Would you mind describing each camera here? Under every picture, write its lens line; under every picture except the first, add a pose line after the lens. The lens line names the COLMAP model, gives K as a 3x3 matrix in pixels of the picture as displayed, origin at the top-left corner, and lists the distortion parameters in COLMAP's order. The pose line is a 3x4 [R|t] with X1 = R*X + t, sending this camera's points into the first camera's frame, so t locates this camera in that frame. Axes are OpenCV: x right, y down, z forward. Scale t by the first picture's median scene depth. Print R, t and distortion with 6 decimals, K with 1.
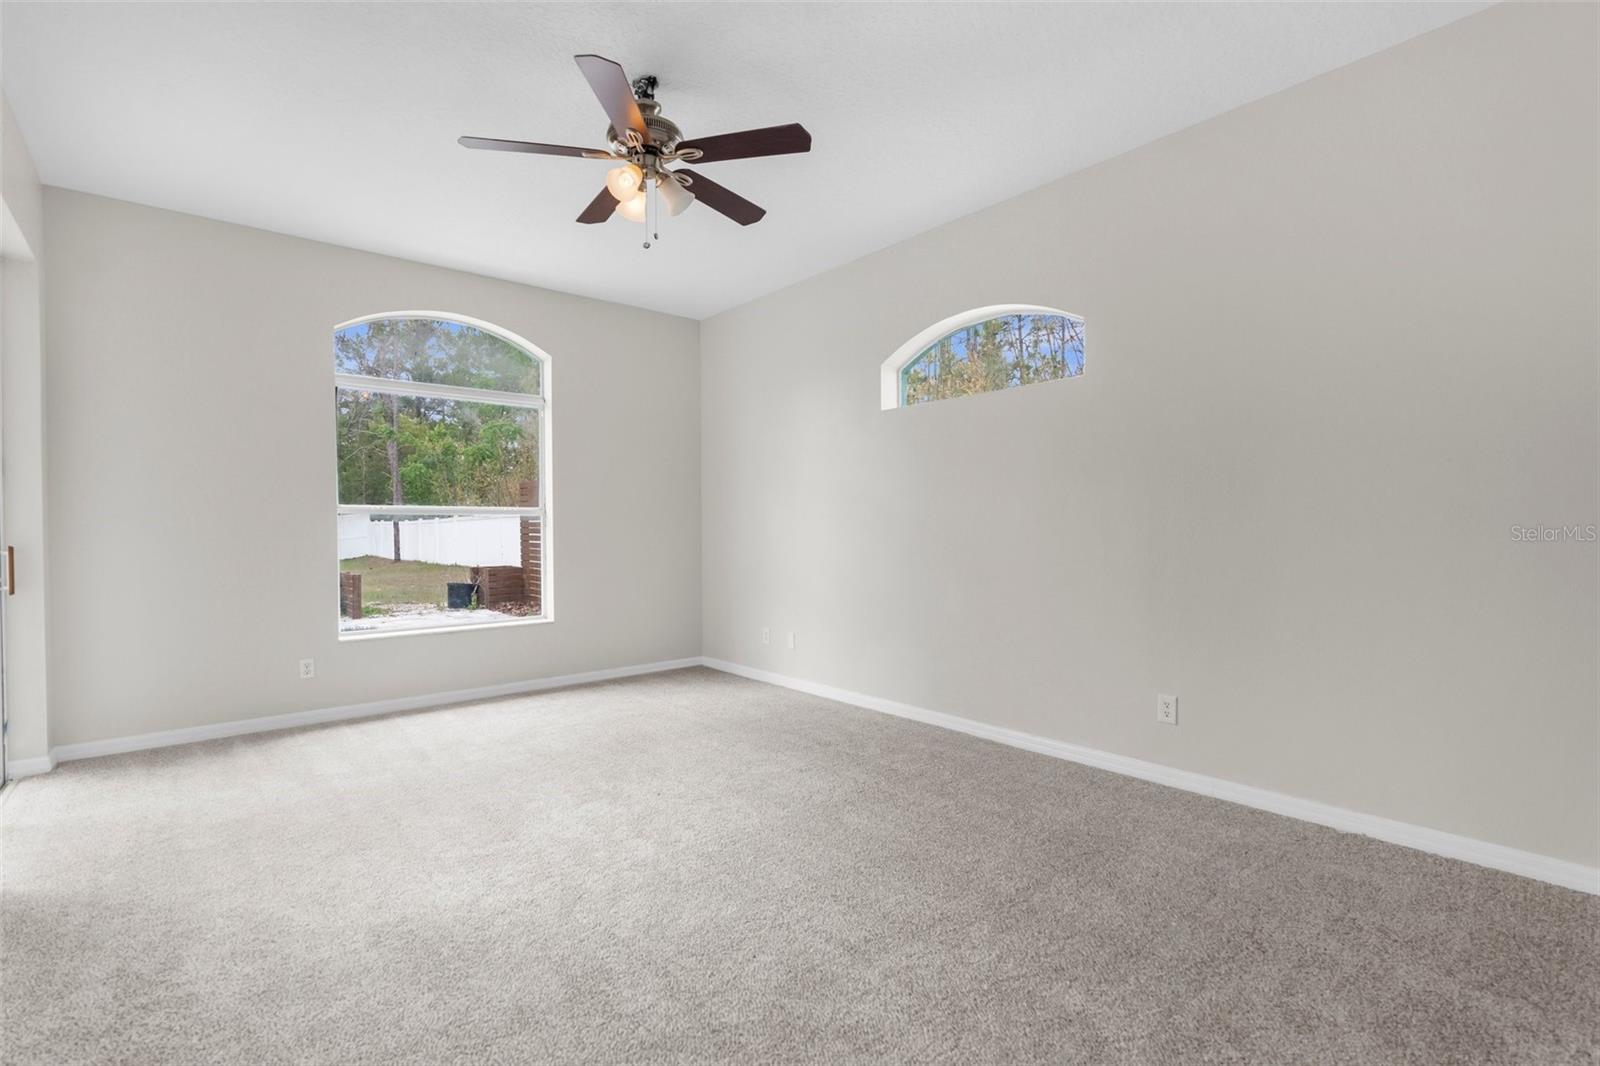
lens RADIAL K [[727.8, 0, 808.6], [0, 727.8, 532.4], [0, 0, 1]] dist [-0.009140, 0.002853]
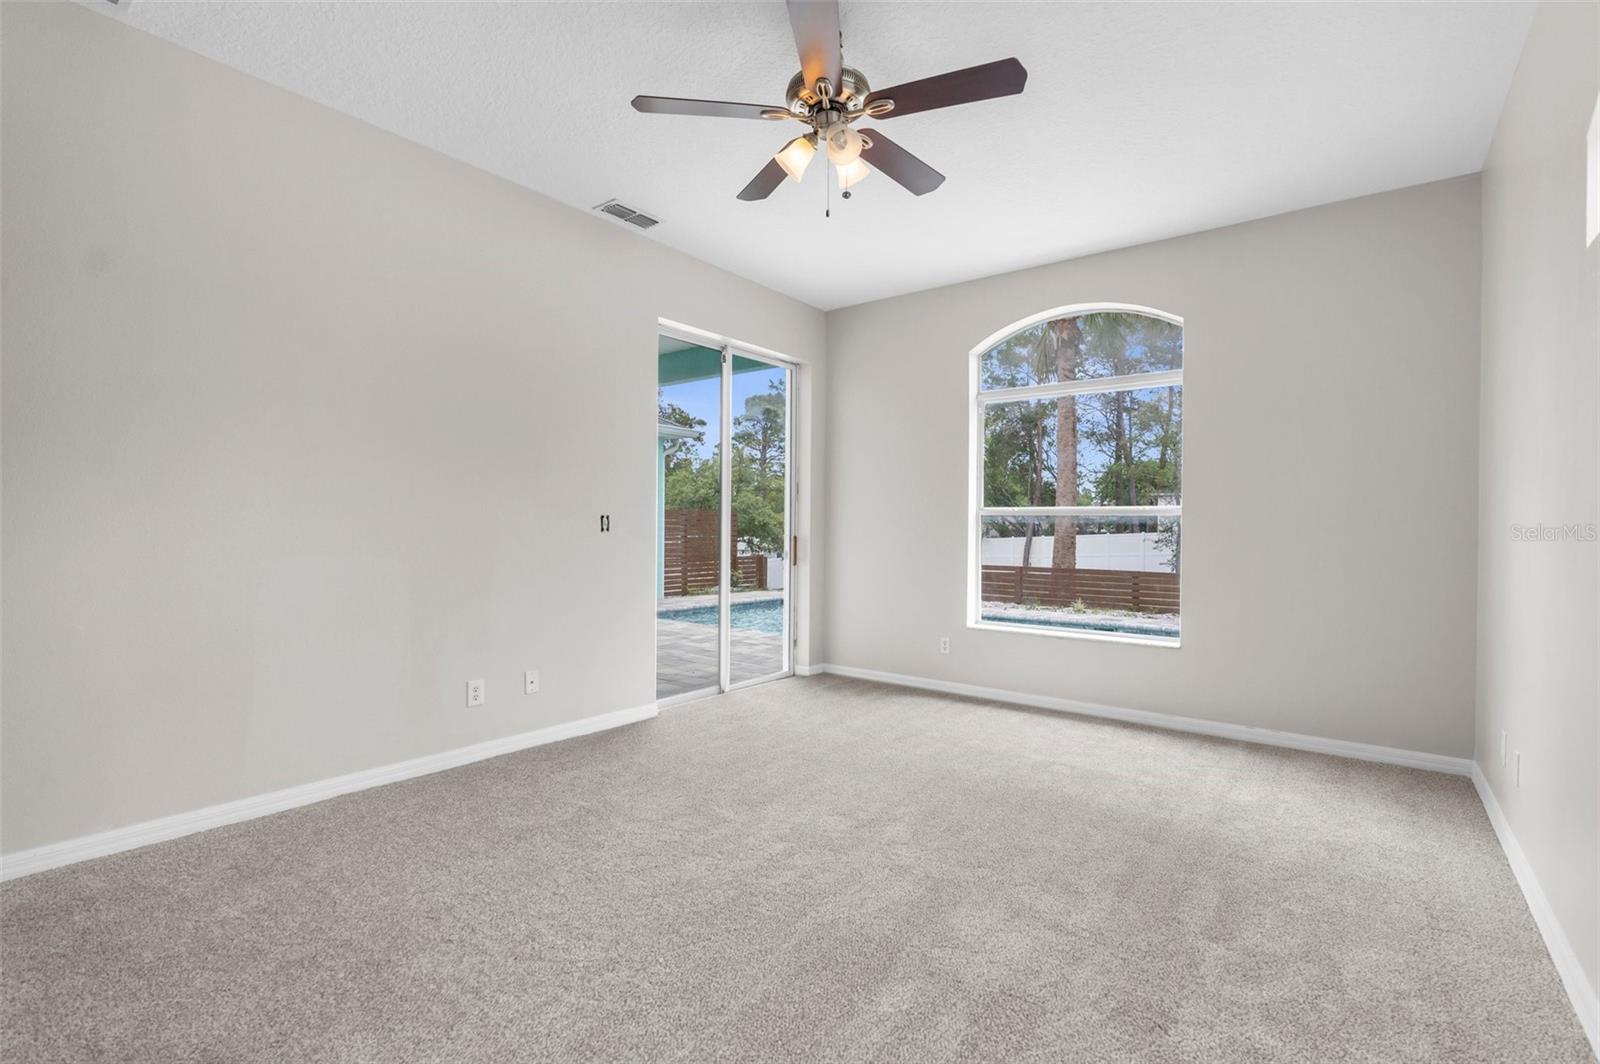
lens RADIAL K [[727.8, 0, 807.2], [0, 727.8, 532.4], [0, 0, 1]] dist [-0.009140, 0.002853]
pose [[0.195088, 0.001536, -0.980785, 0.420627], [-0.022620, 0.999740, -0.002934, 0.012661], [0.980525, 0.022758, 0.195072, 0.548047]]
